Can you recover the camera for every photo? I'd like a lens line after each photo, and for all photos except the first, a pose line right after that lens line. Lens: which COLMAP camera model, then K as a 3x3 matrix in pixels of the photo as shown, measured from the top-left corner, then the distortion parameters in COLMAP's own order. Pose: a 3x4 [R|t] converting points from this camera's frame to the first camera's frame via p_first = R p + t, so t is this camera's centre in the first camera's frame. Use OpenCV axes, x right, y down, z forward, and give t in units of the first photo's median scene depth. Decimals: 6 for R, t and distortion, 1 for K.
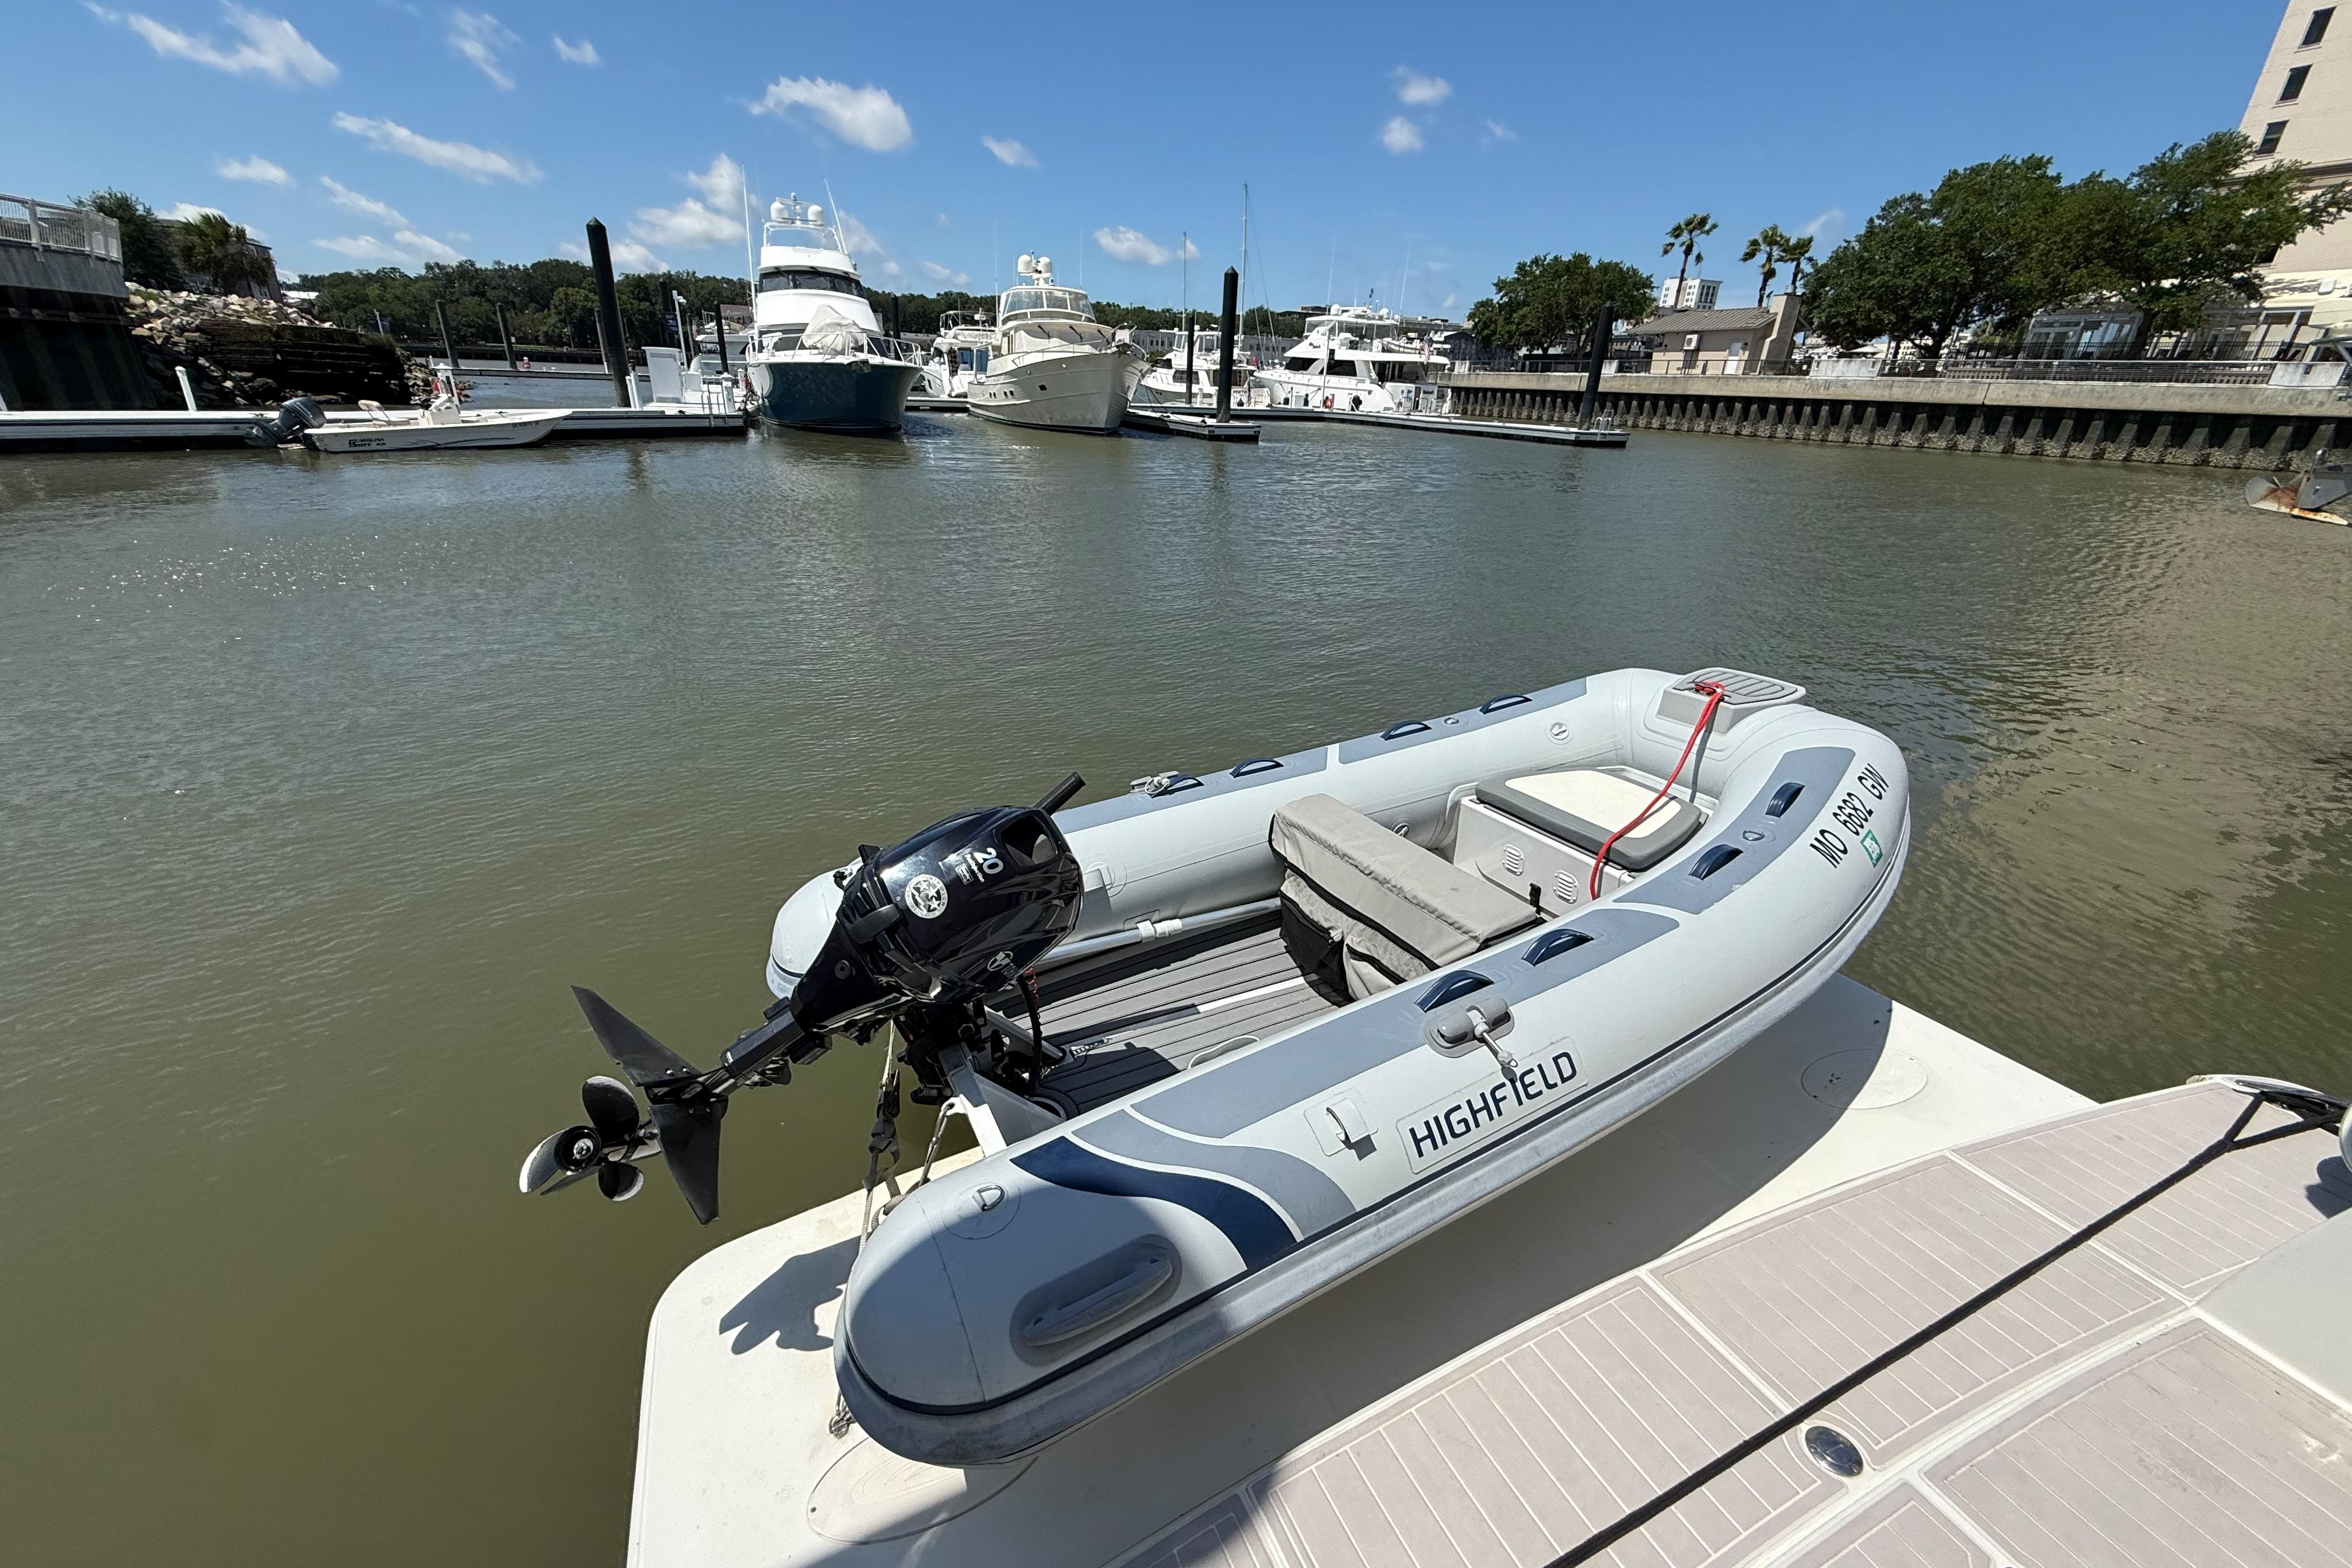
lens RADIAL K [[930.7, 0, 1169.7], [0, 930.7, 789.7], [0, 0, 1]] dist [0.003272, -0.000616]
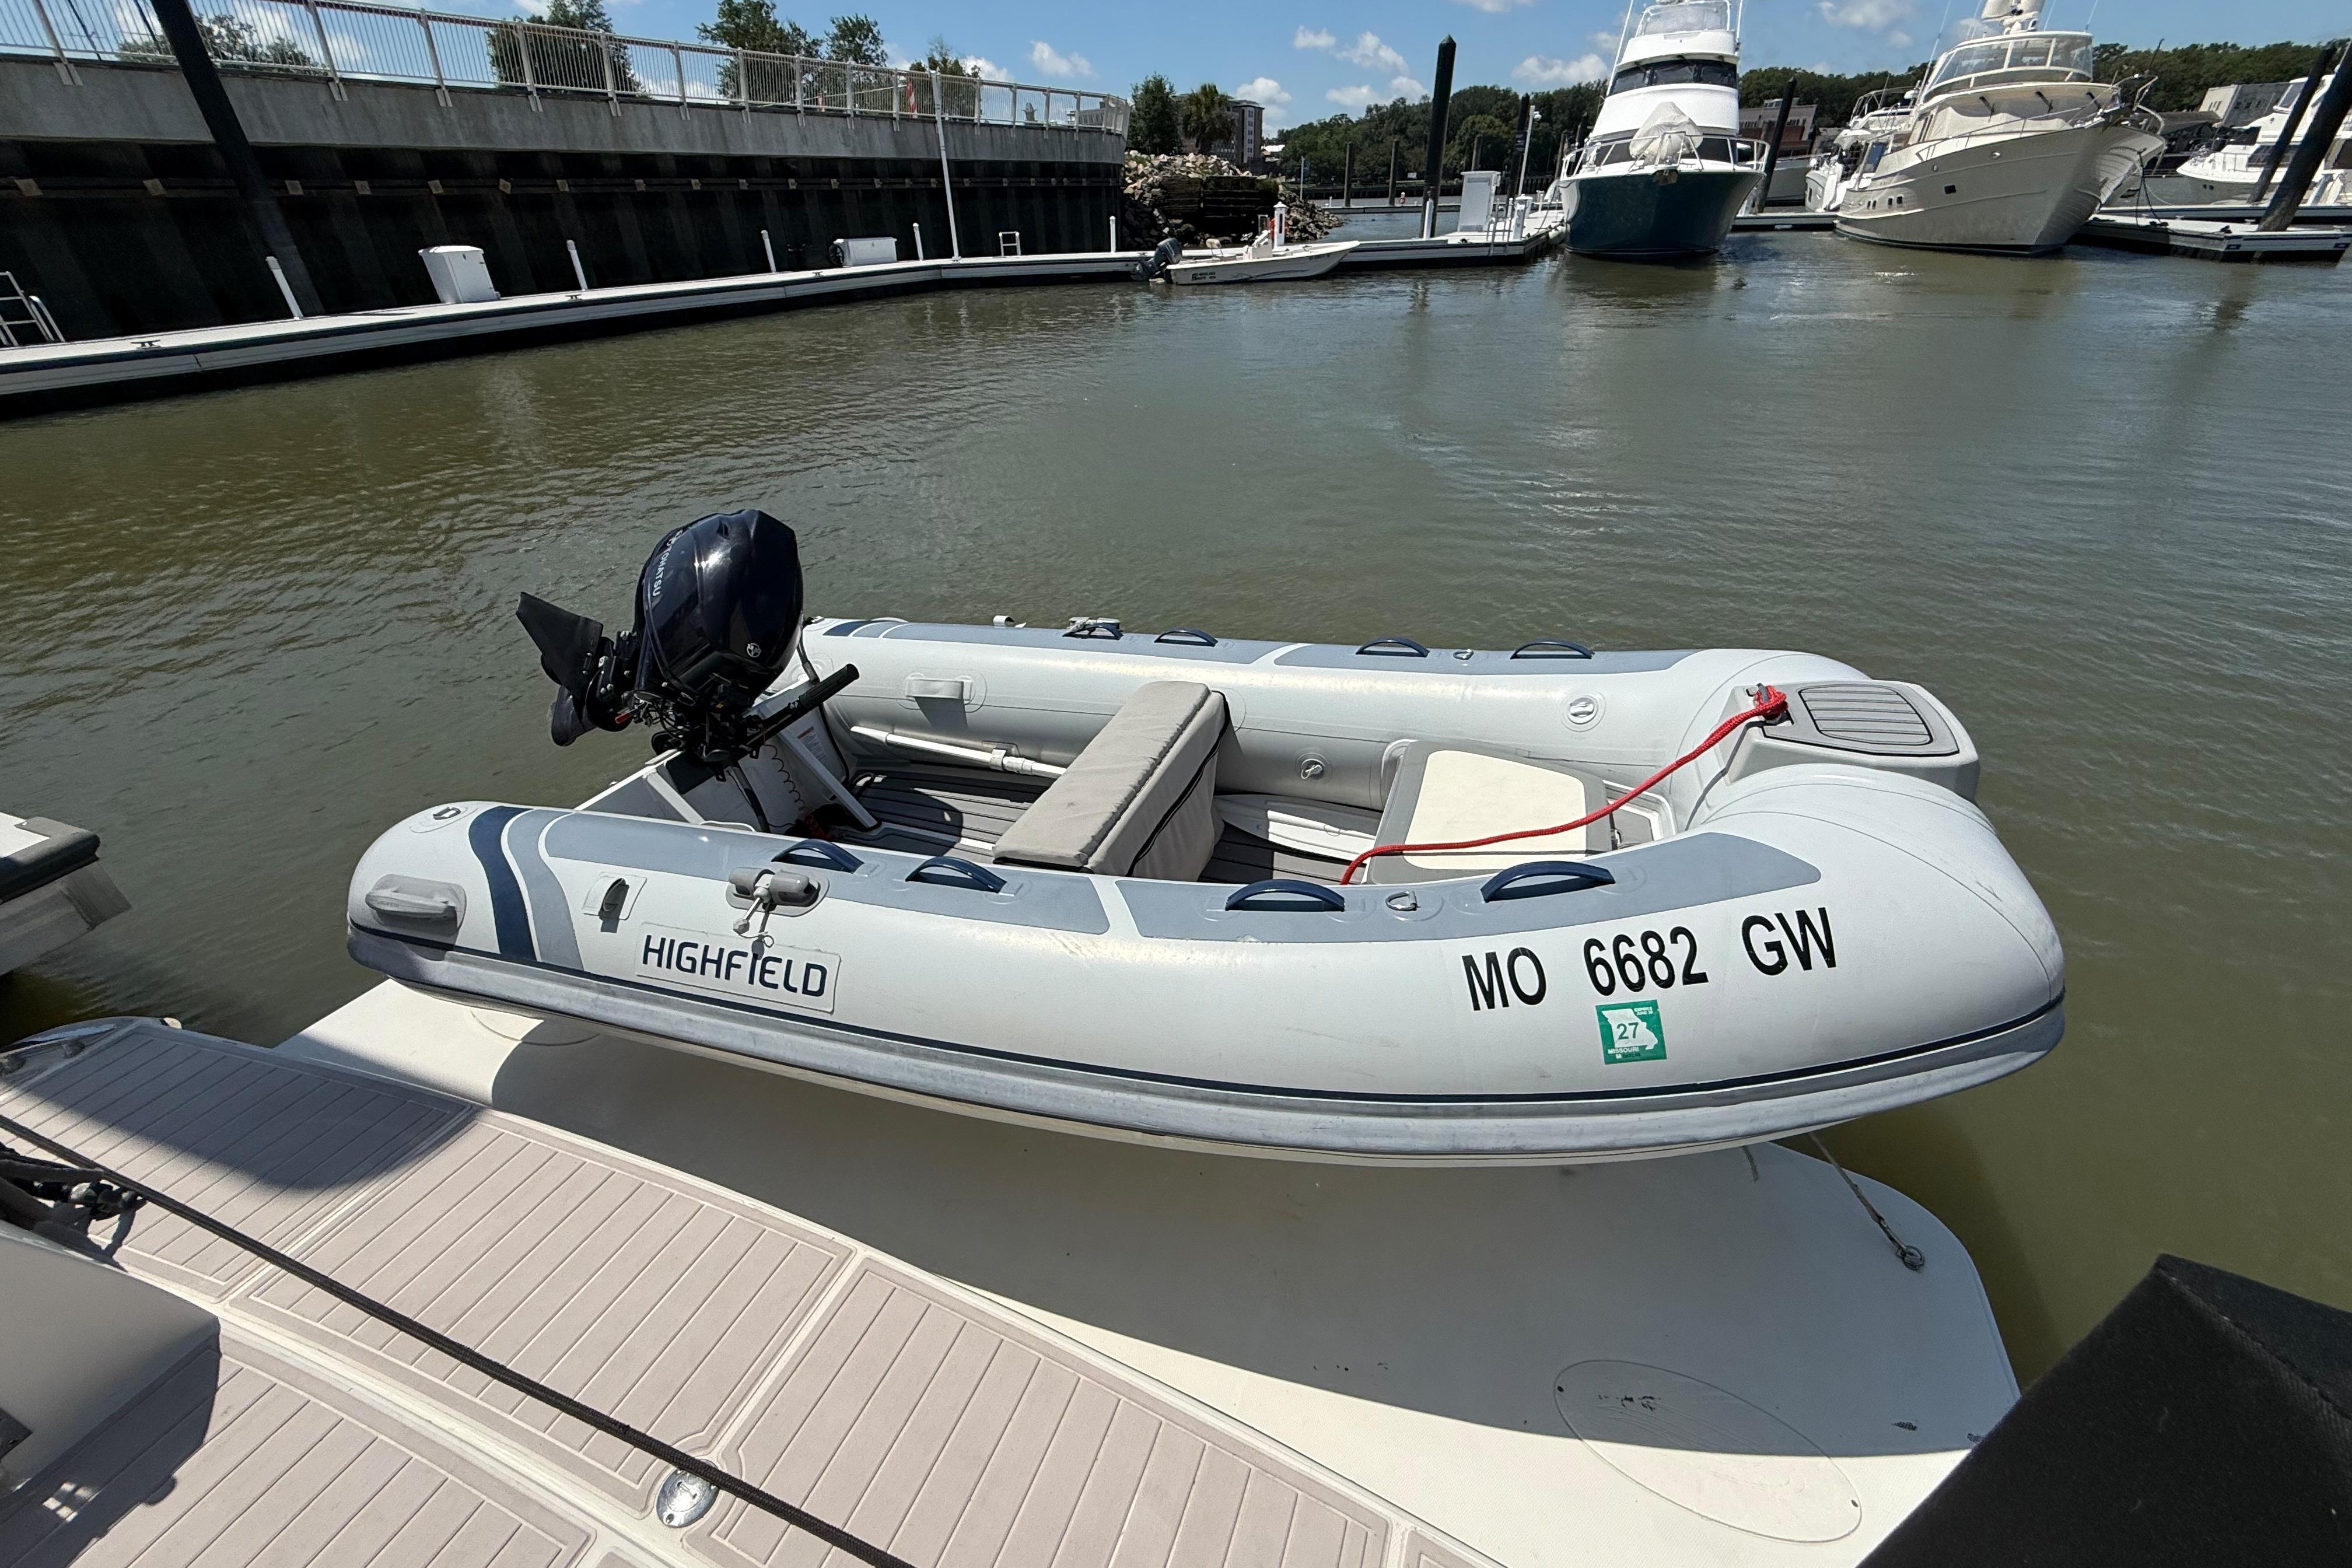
lens RADIAL K [[930.7, 0, 1126.9], [0, 930.7, 775.1], [0, 0, 1]] dist [0.003272, -0.000616]
pose [[0.678768, 0.342393, -0.649646, 0.094933], [-0.251995, 0.939536, 0.231886, -0.013501], [0.689762, 0.006311, 0.724009, 0.047912]]
